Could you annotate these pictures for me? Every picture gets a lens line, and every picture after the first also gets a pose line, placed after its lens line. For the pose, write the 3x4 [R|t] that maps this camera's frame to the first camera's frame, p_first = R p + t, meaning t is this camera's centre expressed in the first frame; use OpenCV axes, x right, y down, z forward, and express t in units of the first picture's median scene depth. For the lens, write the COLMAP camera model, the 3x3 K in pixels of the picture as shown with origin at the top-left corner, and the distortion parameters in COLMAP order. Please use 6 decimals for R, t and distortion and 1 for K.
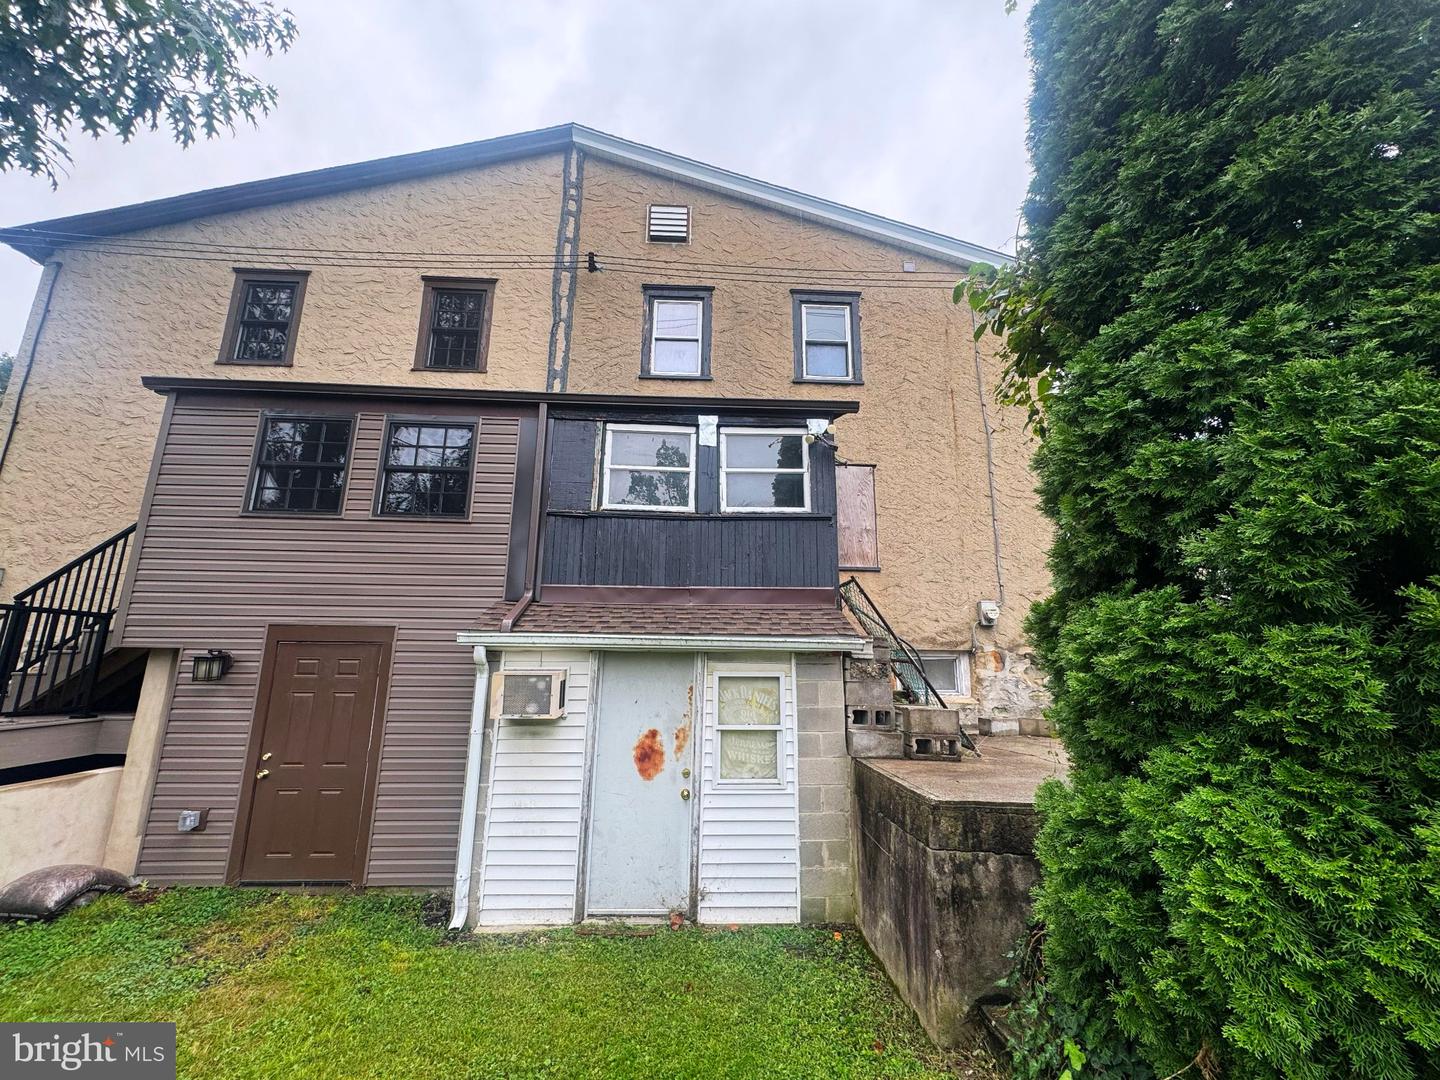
lens RADIAL K [[571.4, 0, 720.0], [0, 571.4, 540.0], [0, 0, 1]] dist [0.000548, 0.000056]
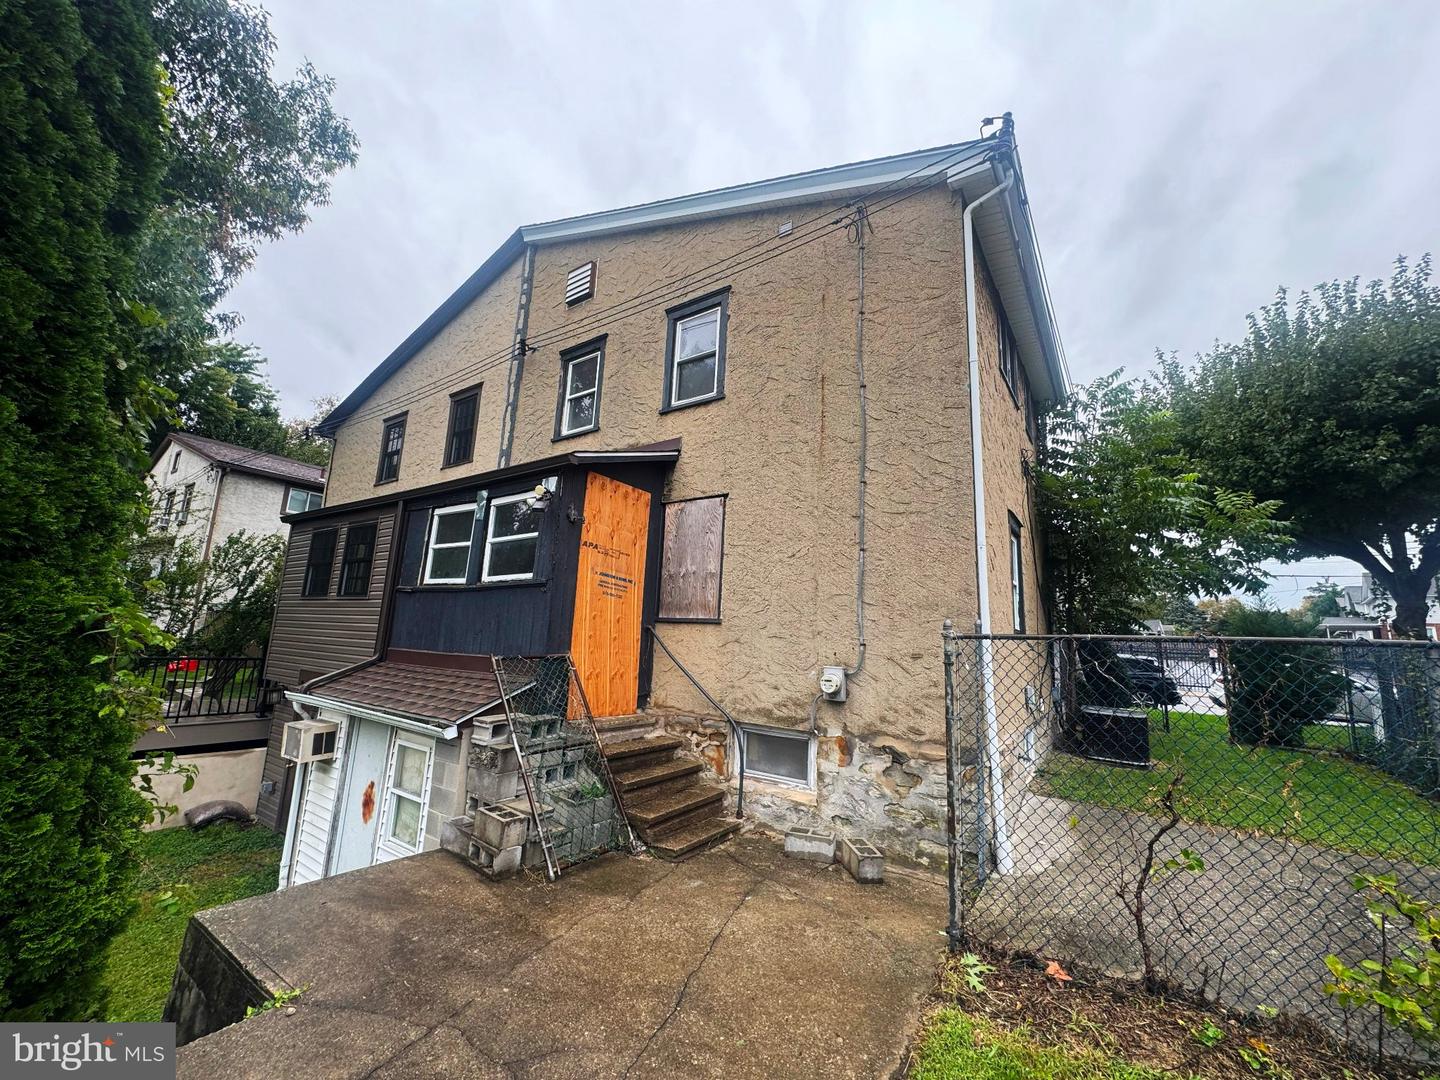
lens RADIAL K [[571.4, 0, 720.0], [0, 571.4, 540.0], [0, 0, 1]] dist [0.000548, 0.000056]
pose [[0.788039, -0.081590, -0.610195, 0.776028], [0.094663, 0.995450, -0.010849, -0.056434], [0.608304, -0.049213, 0.792177, 0.329560]]
